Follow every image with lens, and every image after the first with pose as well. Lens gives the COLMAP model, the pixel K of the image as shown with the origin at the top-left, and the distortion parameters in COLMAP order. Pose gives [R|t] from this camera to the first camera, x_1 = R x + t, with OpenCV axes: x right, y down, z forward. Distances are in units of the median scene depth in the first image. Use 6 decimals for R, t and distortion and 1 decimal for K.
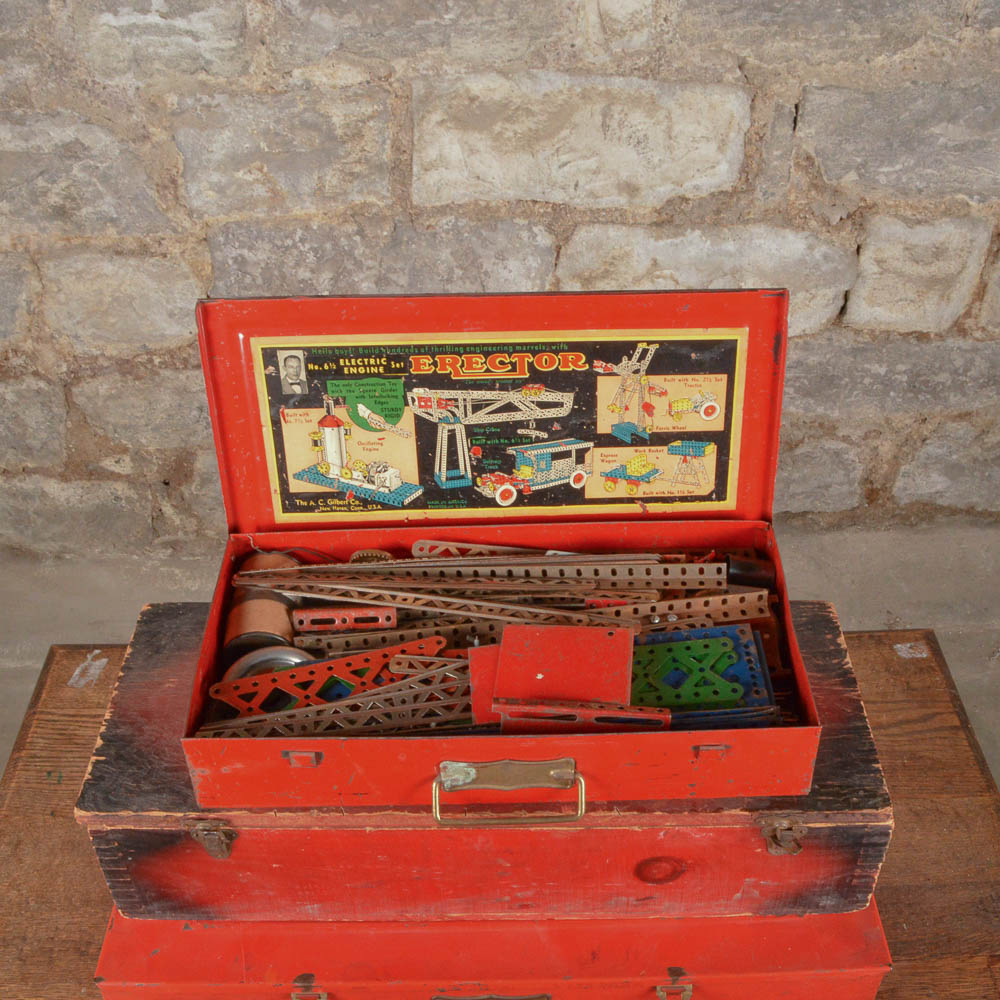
lens RADIAL K [[1201.0, 0, 537.9], [0, 1201.0, 513.3], [0, 0, 1]] dist [-0.083266, 0.000000]
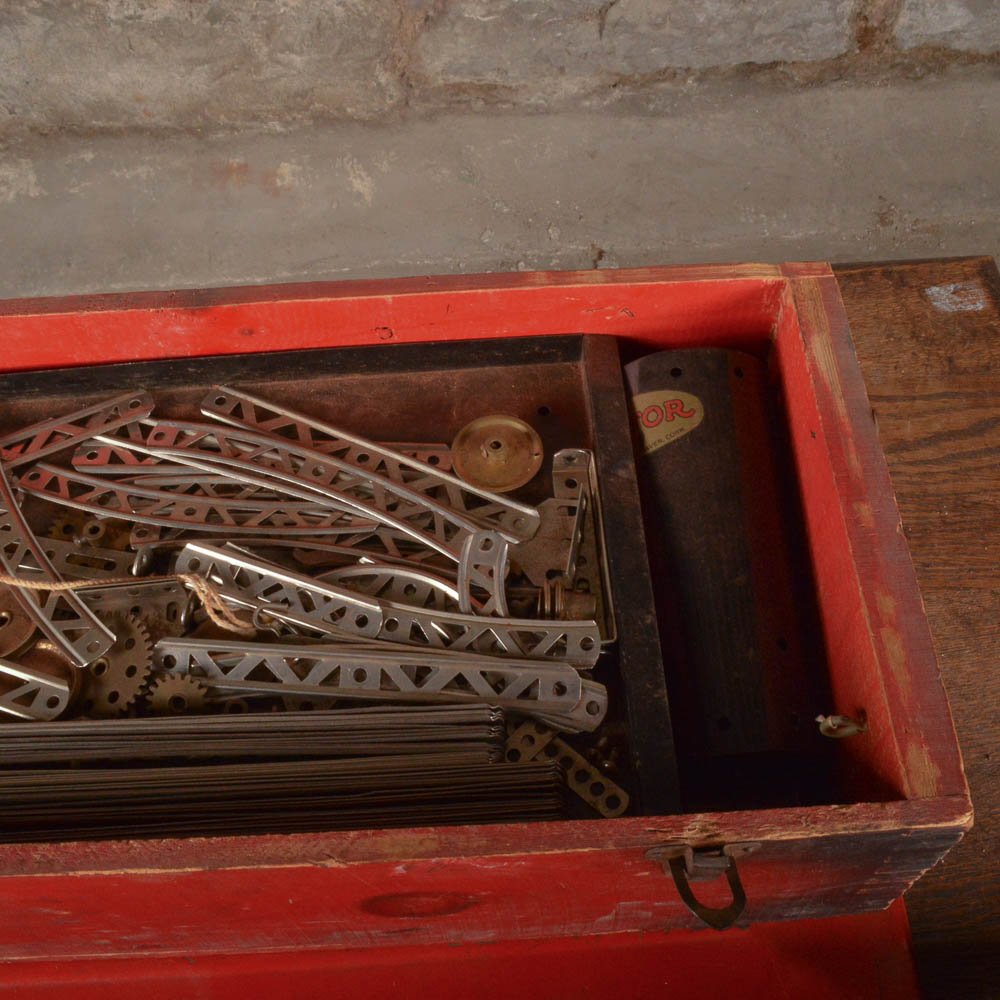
lens RADIAL K [[1201.0, 0, 529.7], [0, 1201.0, 505.9], [0, 0, 1]] dist [-0.083266, 0.000000]
pose [[0.999040, -0.041102, 0.015180, 0.064637], [0.033626, 0.941339, 0.335783, 0.008286], [-0.028091, -0.334950, 0.941817, 0.290470]]
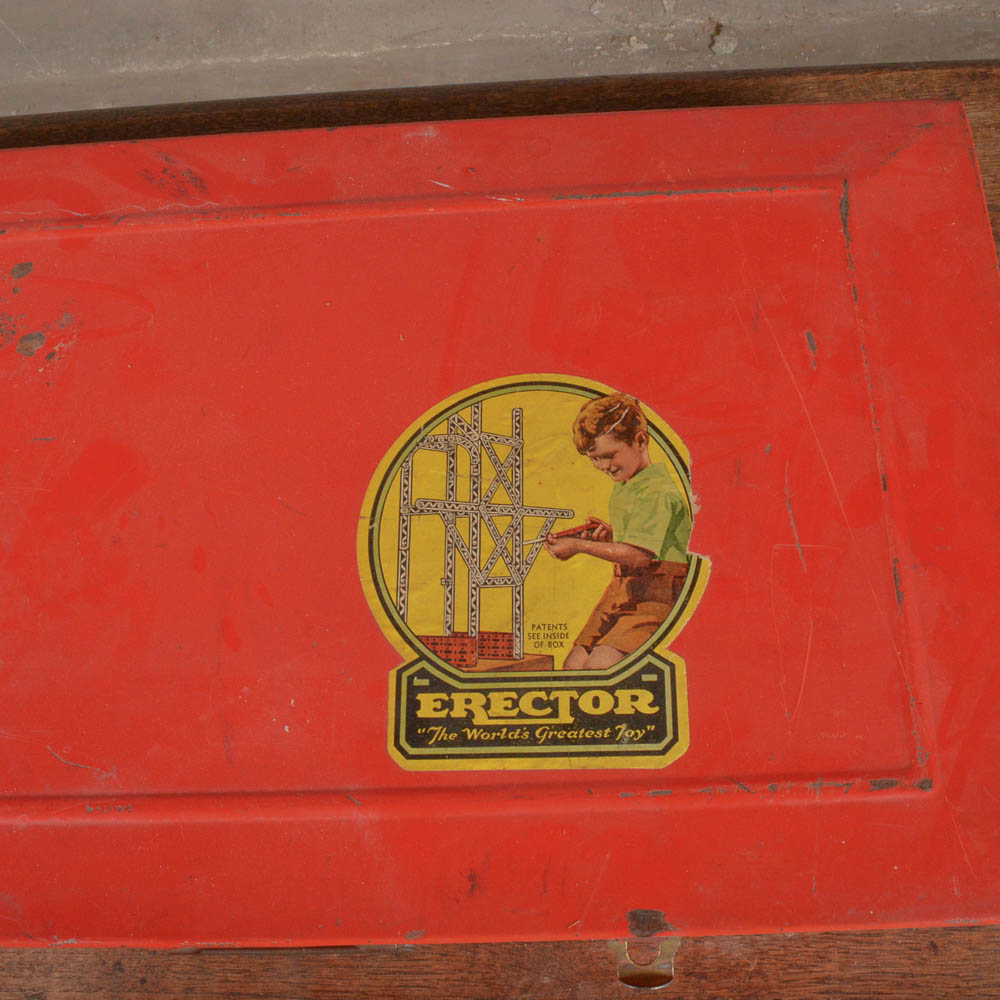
lens RADIAL K [[1201.0, 0, 532.0], [0, 1201.0, 507.5], [0, 0, 1]] dist [-0.083266, 0.000000]
pose [[0.998493, -0.016742, -0.052264, 0.045302], [0.040684, 0.864965, 0.500180, 0.004291], [0.036833, -0.501552, 0.864343, 0.310212]]
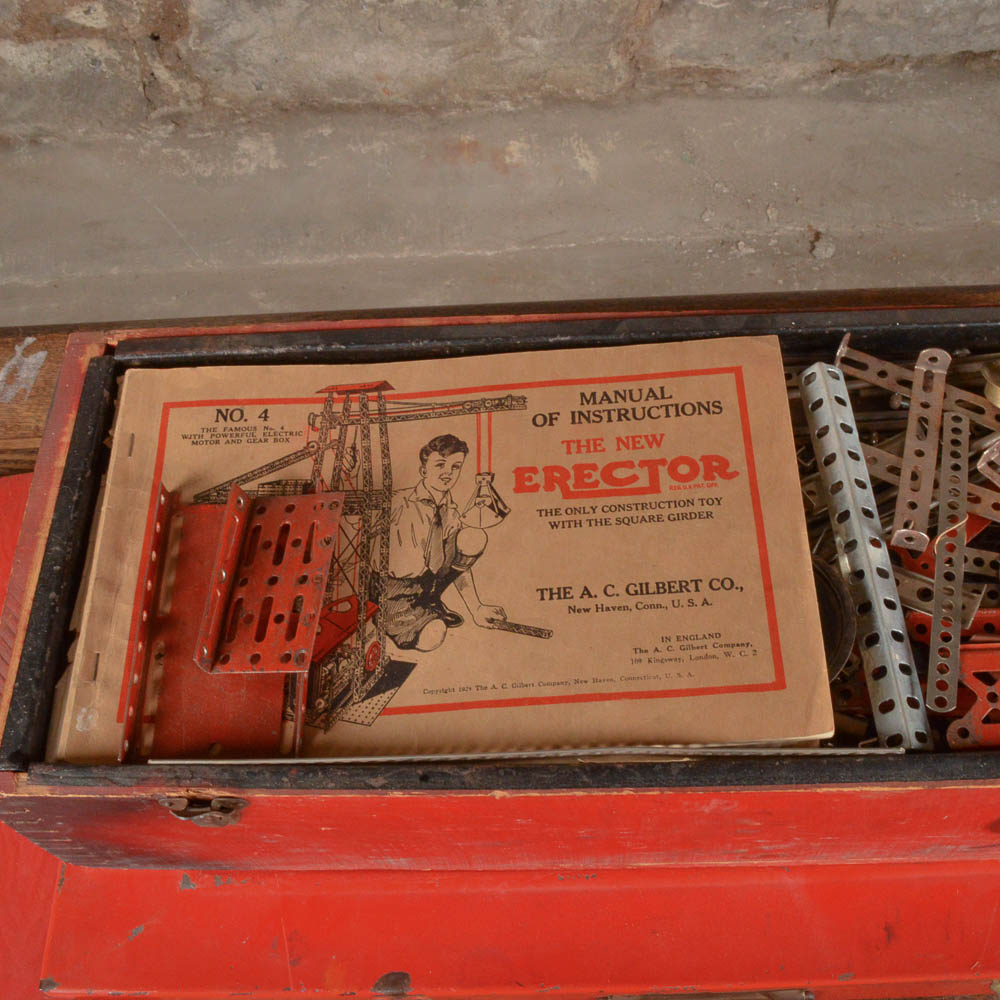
lens RADIAL K [[1201.0, 0, 534.6], [0, 1201.0, 501.8], [0, 0, 1]] dist [-0.083266, 0.000000]
pose [[0.998677, -0.012911, -0.049778, -0.043587], [0.030076, 0.931799, 0.361727, -0.016260], [0.041713, -0.362746, 0.930954, 0.248847]]
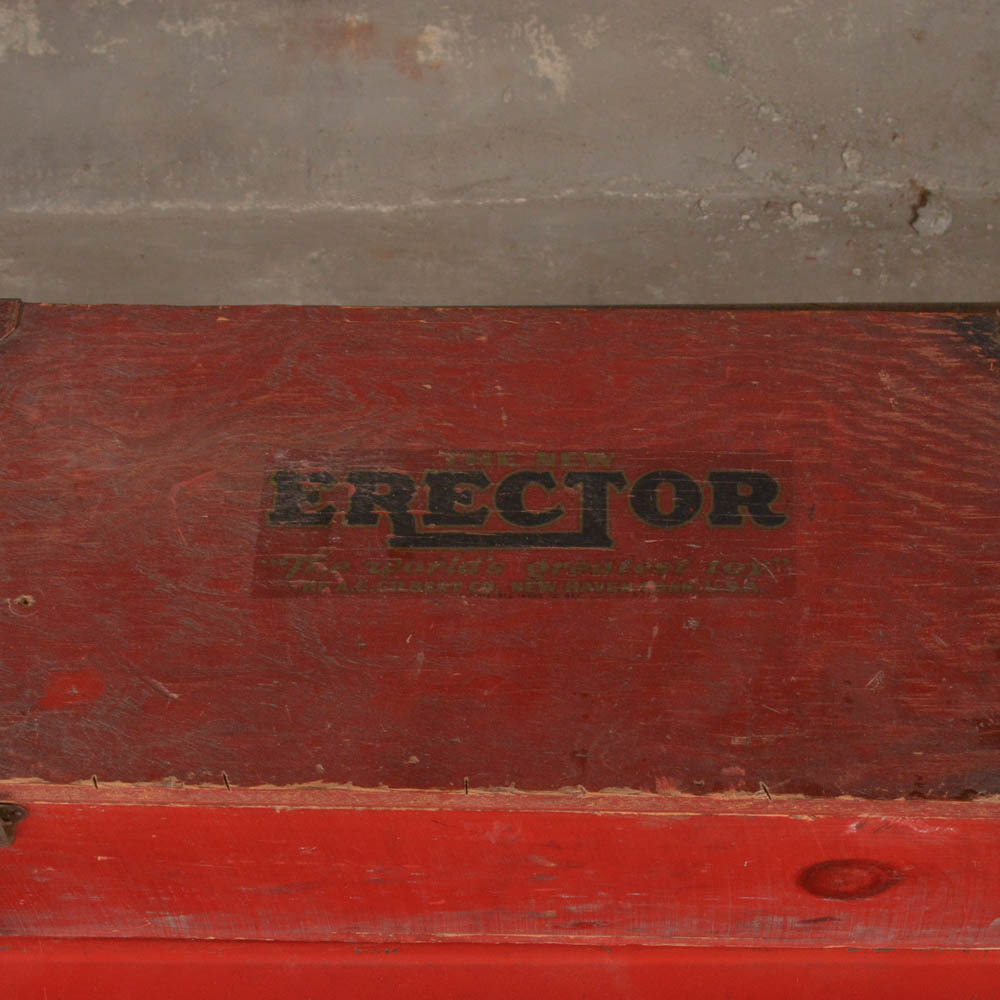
lens RADIAL K [[2469.7, 0, 533.6], [0, 2469.7, 512.6], [0, 0, 1]] dist [-0.012401, 0.000000]
pose [[0.998863, 0.018146, -0.044079, 0.005168], [-0.004218, 0.954725, 0.297459, -0.075481], [0.047481, -0.296935, 0.953716, 0.012900]]
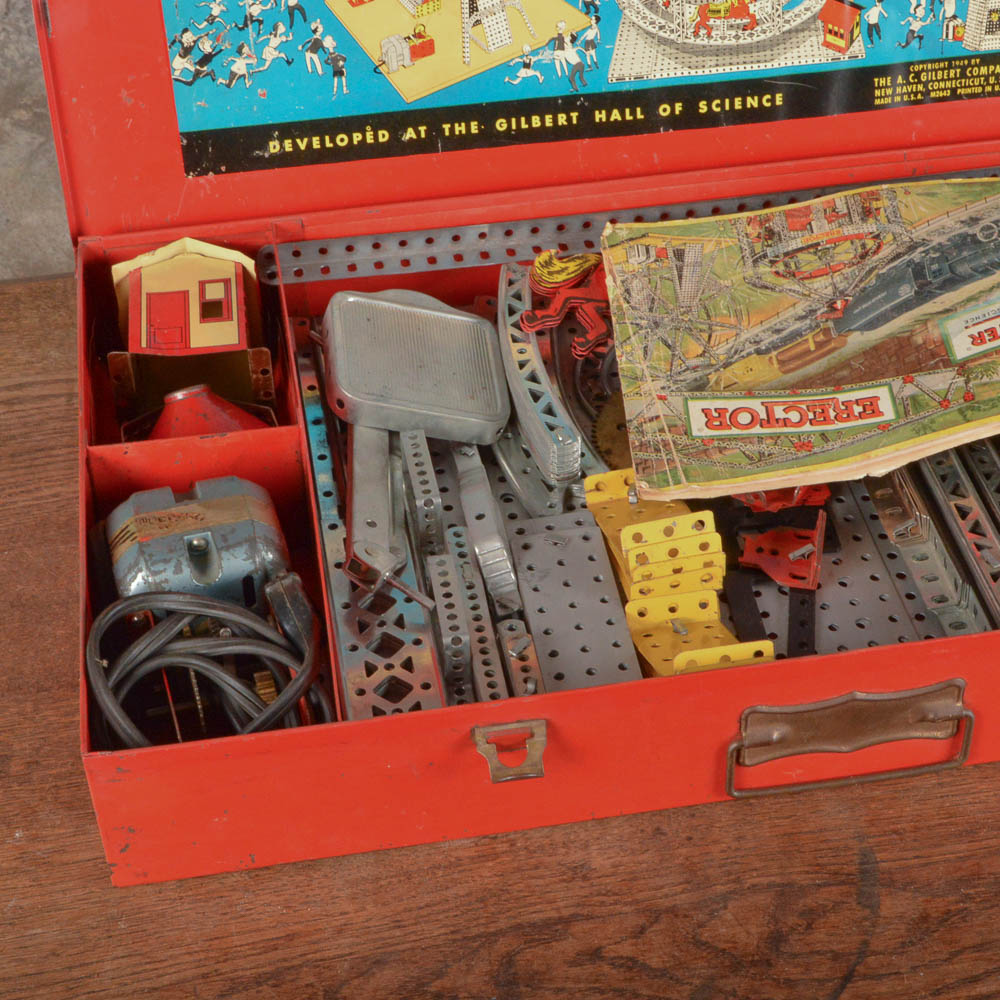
lens RADIAL K [[2070.8, 0, 533.7], [0, 2070.8, 519.9], [0, 0, 1]] dist [-0.037166, 0.000000]
pose [[0.989305, -0.115074, 0.089626, -0.116075], [0.110112, 0.992197, 0.058486, 0.122262], [-0.095657, -0.047992, 0.994257, 0.056040]]
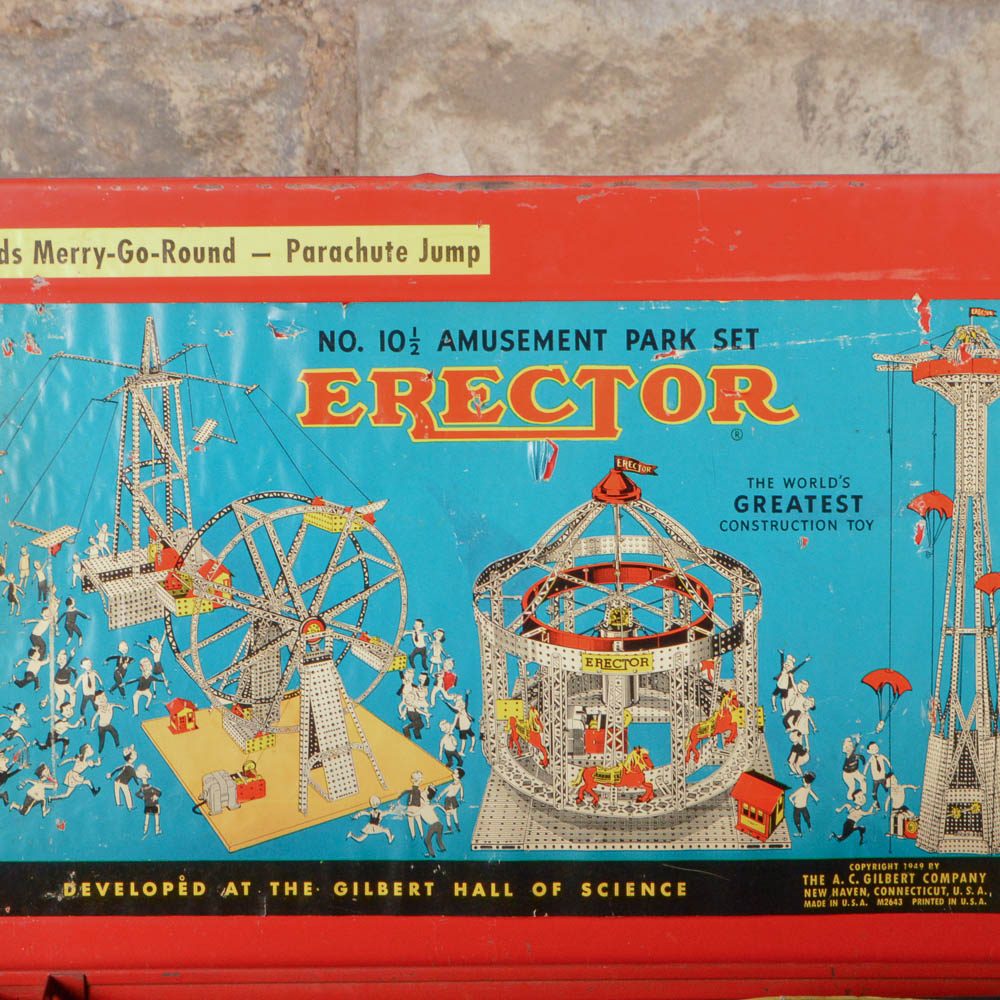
lens RADIAL K [[3465.8, 0, 529.2], [0, 3465.8, 532.3], [0, 0, 1]] dist [0.043010, 0.000000]
pose [[0.998864, -0.010245, -0.046534, 0.014024], [-0.004867, 0.949565, -0.313533, 0.214356], [0.047399, 0.313403, 0.948436, -0.142279]]
